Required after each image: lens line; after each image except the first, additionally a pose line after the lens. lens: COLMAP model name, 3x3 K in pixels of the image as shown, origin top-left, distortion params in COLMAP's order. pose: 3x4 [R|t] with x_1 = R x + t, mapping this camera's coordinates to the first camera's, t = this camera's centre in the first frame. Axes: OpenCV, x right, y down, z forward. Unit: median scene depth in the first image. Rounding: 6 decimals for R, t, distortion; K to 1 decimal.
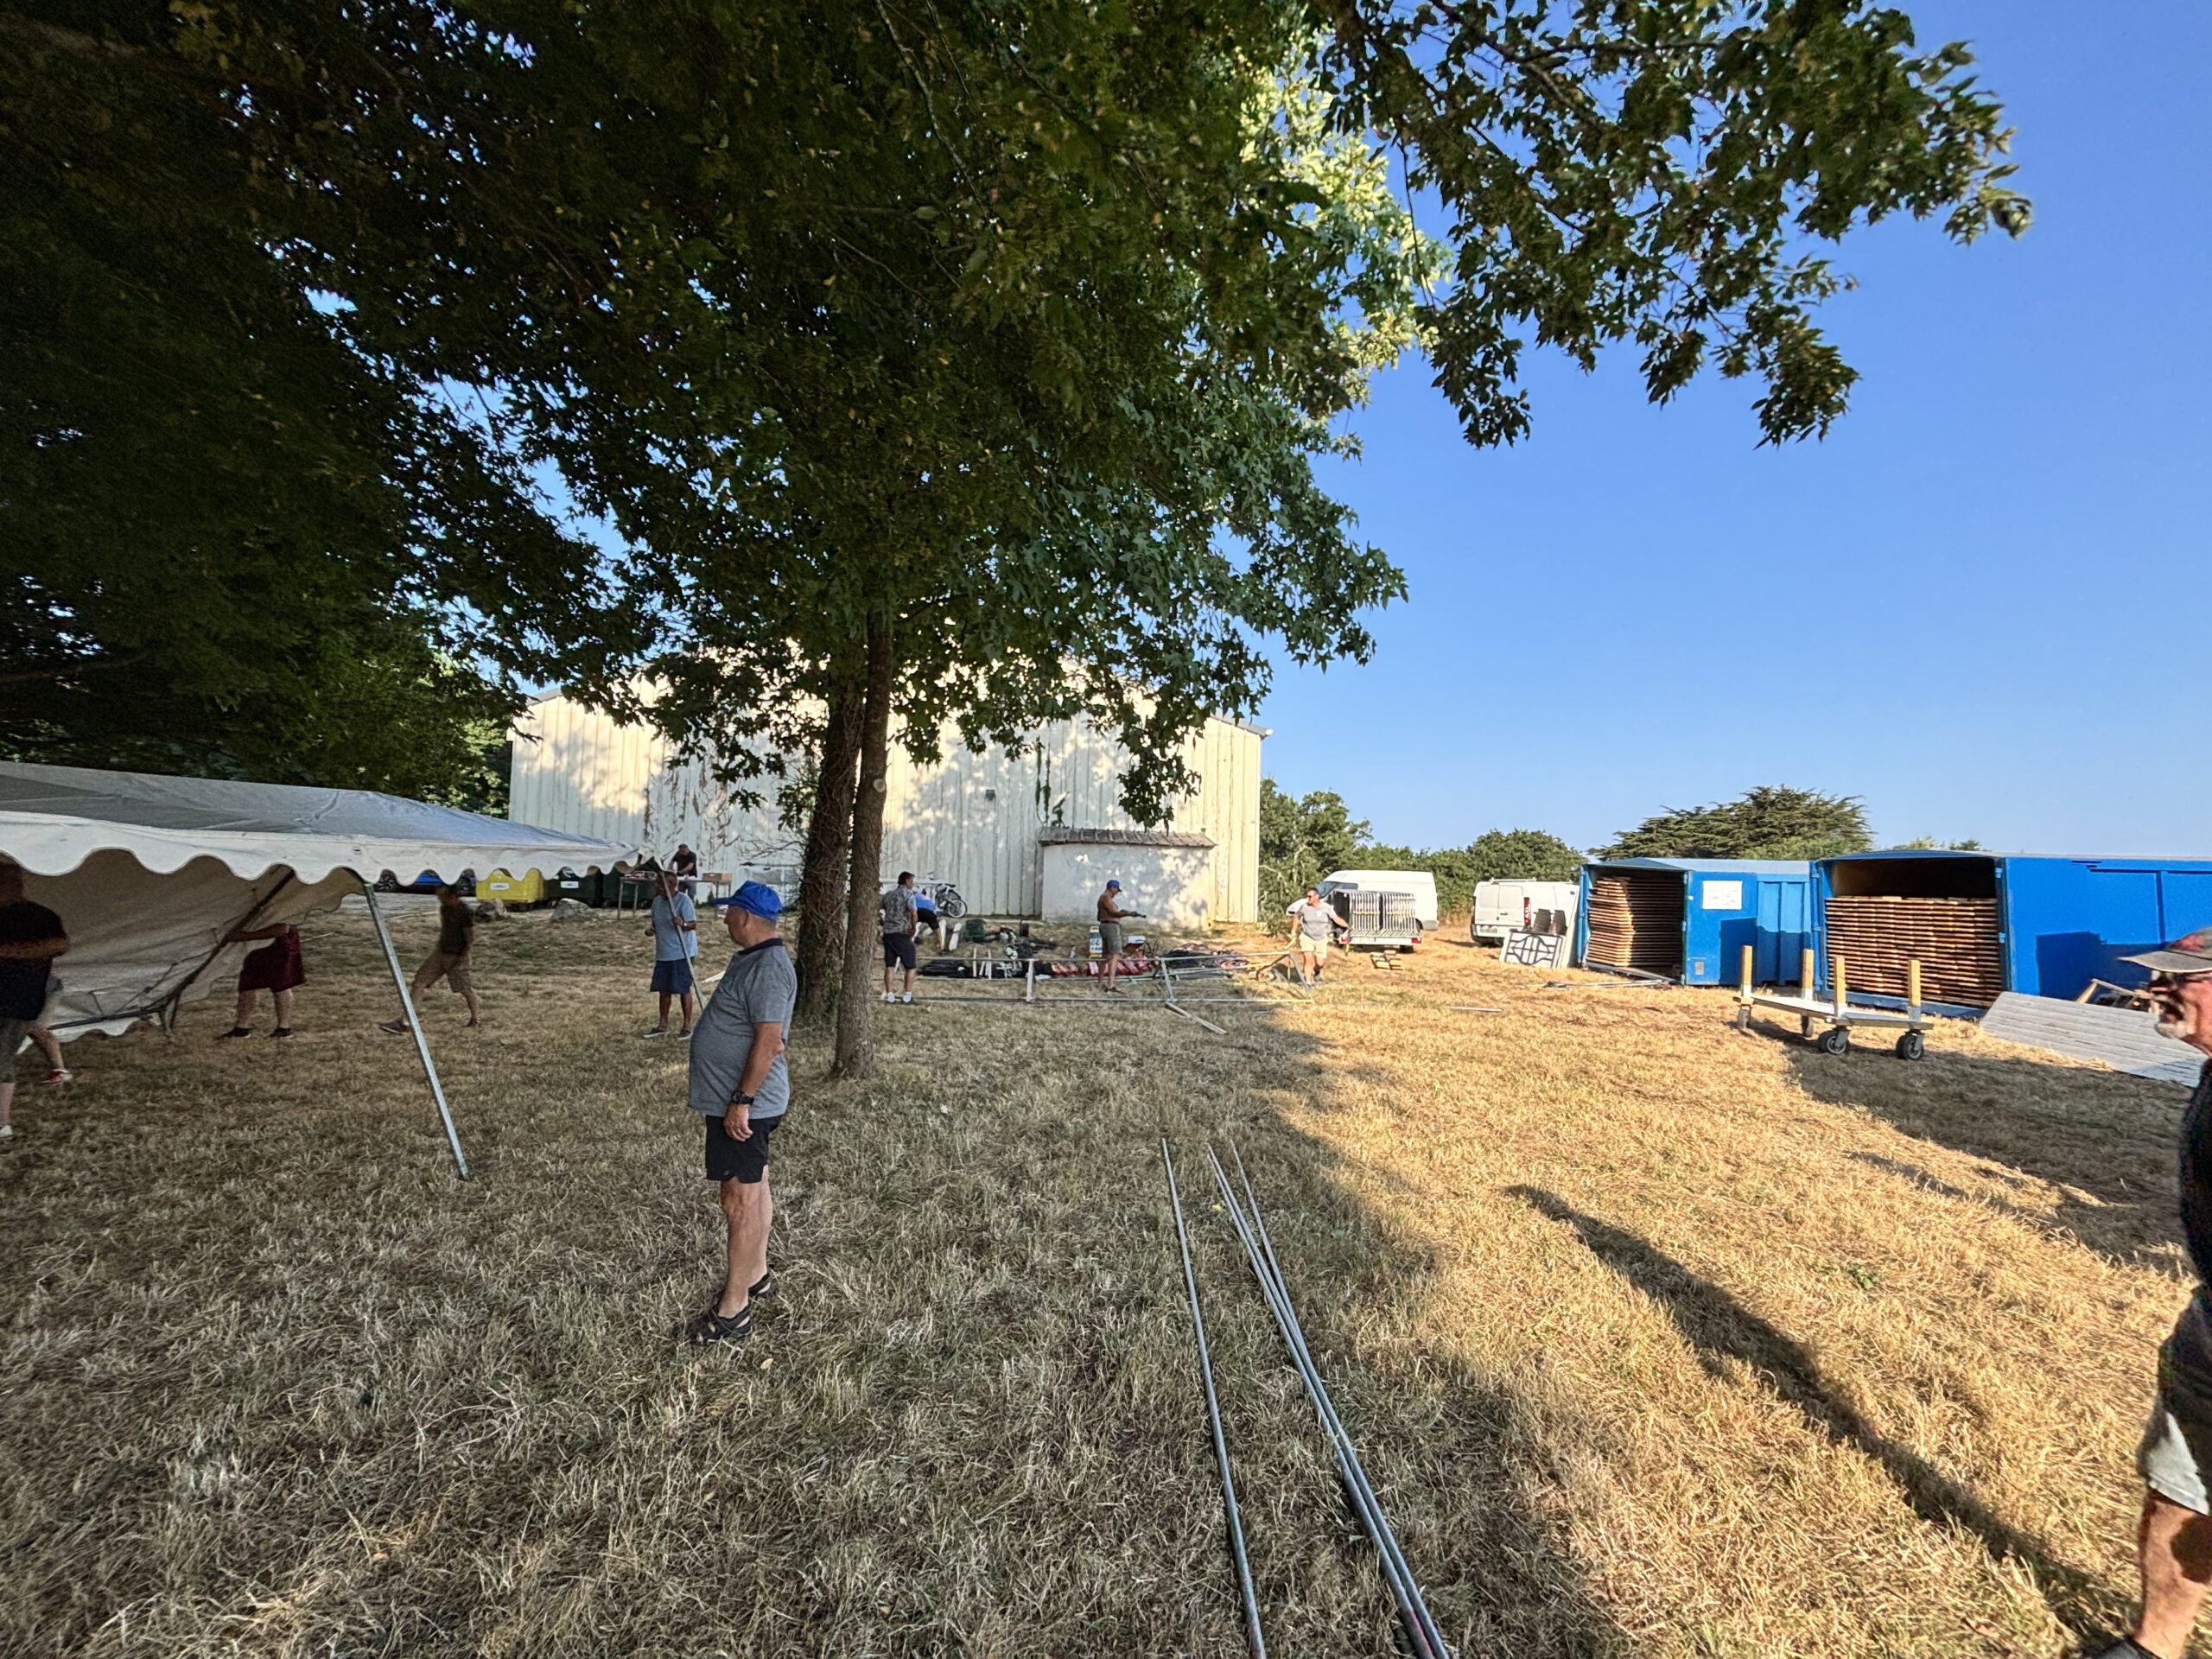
lens RADIAL K [[904.7, 0, 1106.0], [0, 904.7, 829.5], [0, 0, 1]] dist [-0.000759, -0.000168]
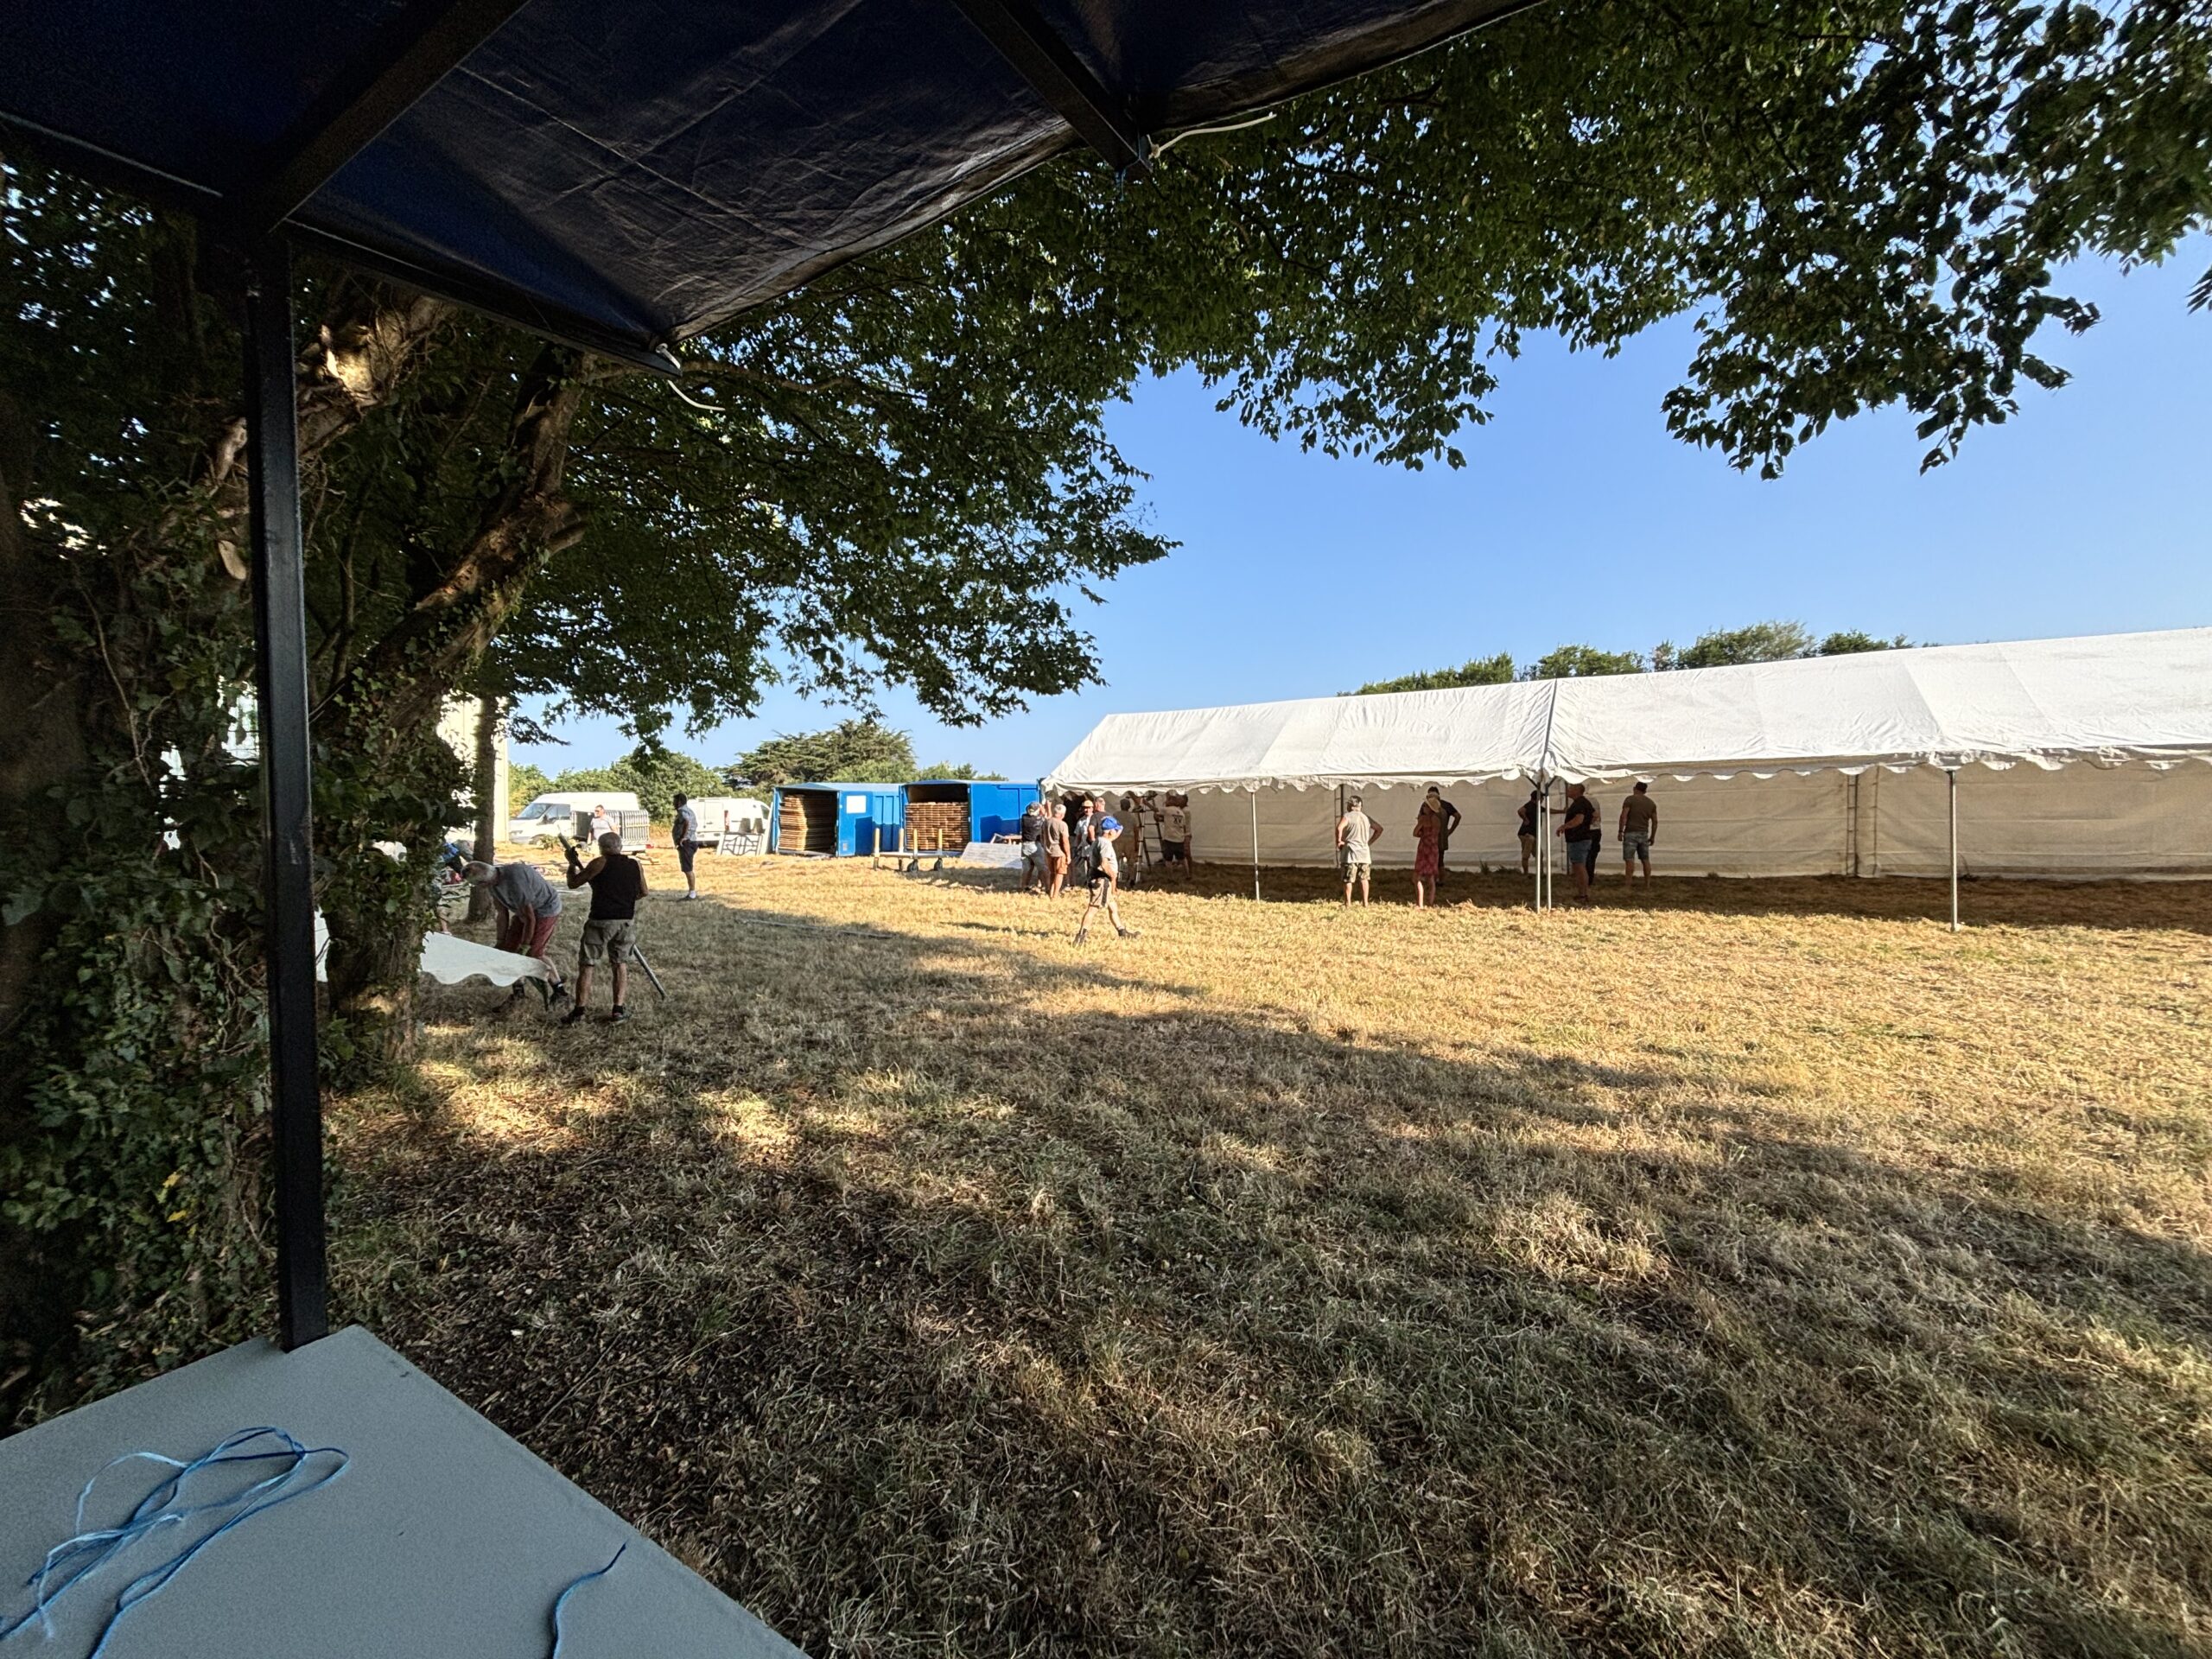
lens RADIAL K [[904.7, 0, 1106.0], [0, 904.7, 829.5], [0, 0, 1]] dist [-0.000759, -0.000168]
pose [[0.612660, -0.050836, 0.788710, -0.297376], [-0.021900, 0.996454, 0.081237, -0.023185], [-0.790043, -0.067043, 0.609375, -0.330799]]
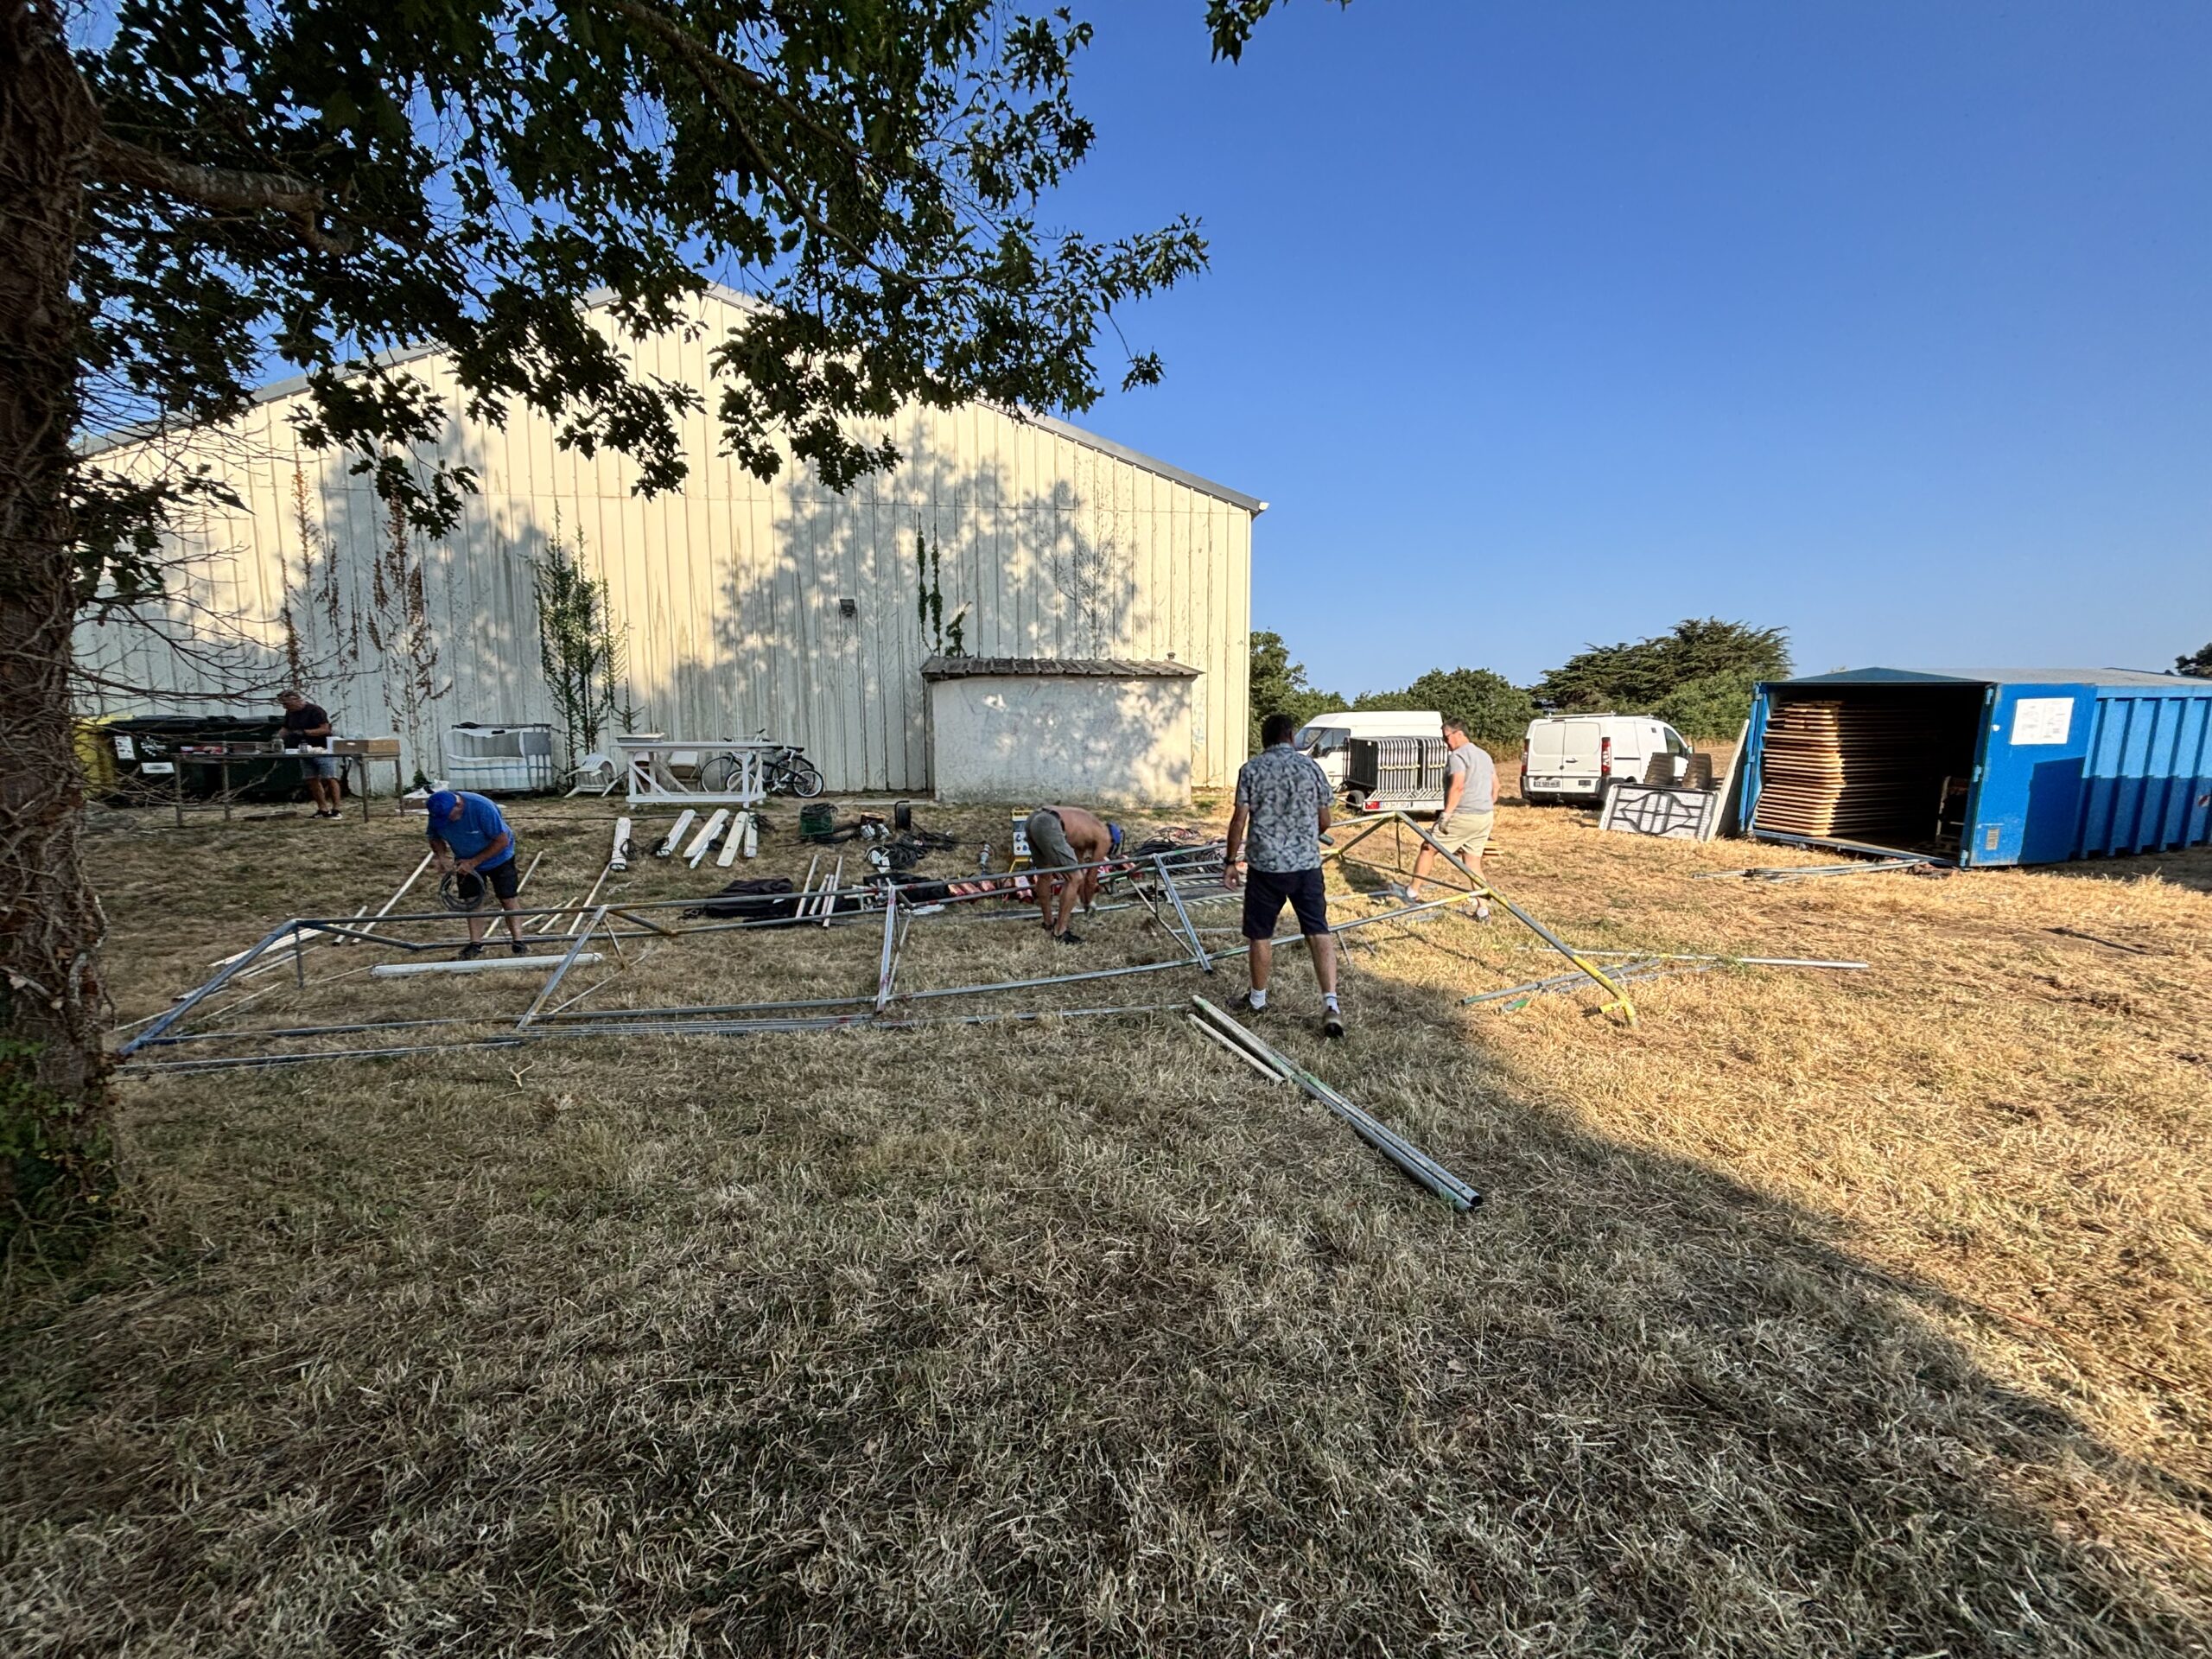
lens RADIAL K [[911.7, 0, 1142.1], [0, 911.7, 836.8], [0, 0, 1]] dist [0.002066, 0.000017]
pose [[0.991345, -0.046232, 0.122869, -0.006317], [0.025236, 0.985593, 0.167242, 0.022399], [-0.128831, -0.162694, 0.978230, 0.338722]]
